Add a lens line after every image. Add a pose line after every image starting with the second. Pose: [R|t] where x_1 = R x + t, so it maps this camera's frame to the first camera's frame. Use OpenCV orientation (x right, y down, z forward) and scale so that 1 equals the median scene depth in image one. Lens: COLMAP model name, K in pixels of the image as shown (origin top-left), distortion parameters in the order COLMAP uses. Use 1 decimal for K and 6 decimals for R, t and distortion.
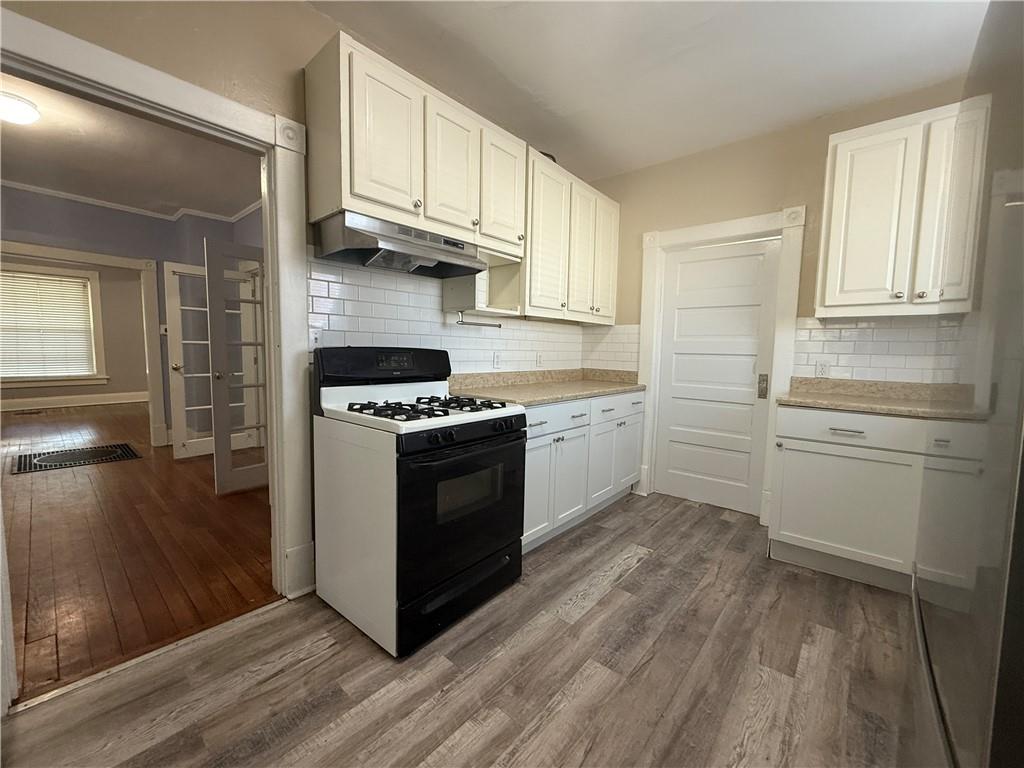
lens RADIAL K [[407.5, 0, 509.0], [0, 407.5, 383.0], [0, 0, 1]] dist [-0.001229, 0.000676]
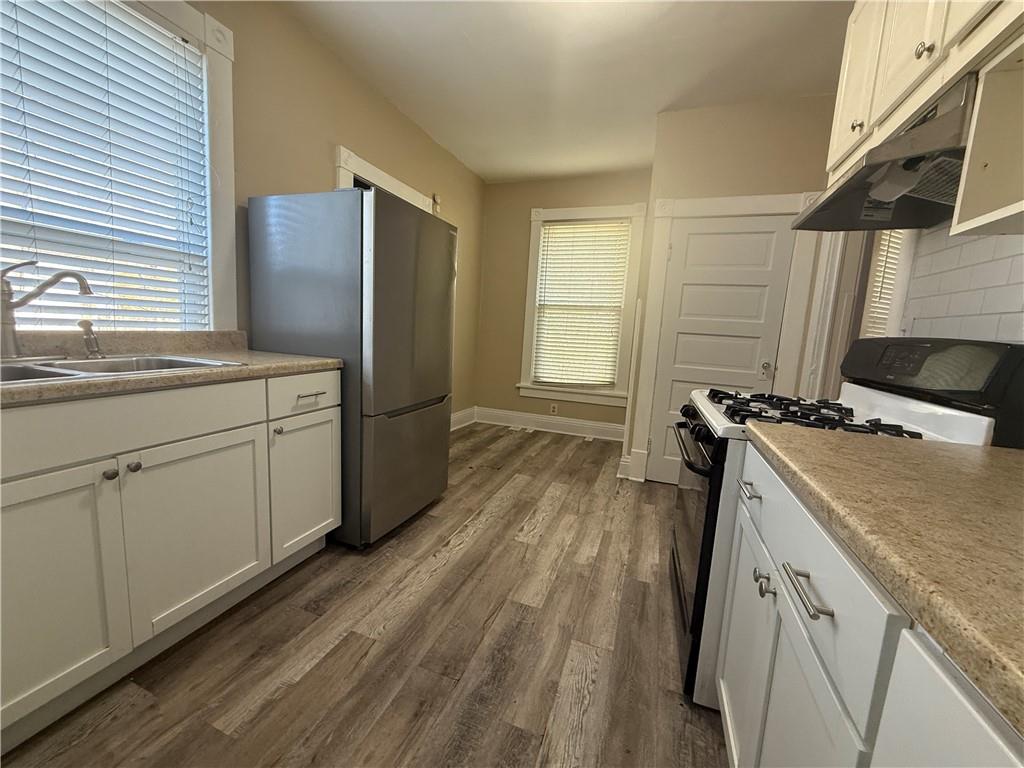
lens RADIAL K [[407.5, 0, 509.0], [0, 407.5, 383.0], [0, 0, 1]] dist [-0.001229, 0.000676]
pose [[-0.932463, -0.022120, -0.360587, 0.554049], [-0.100961, 0.974310, 0.201313, -0.088453], [0.346870, 0.224123, -0.910742, 1.485559]]
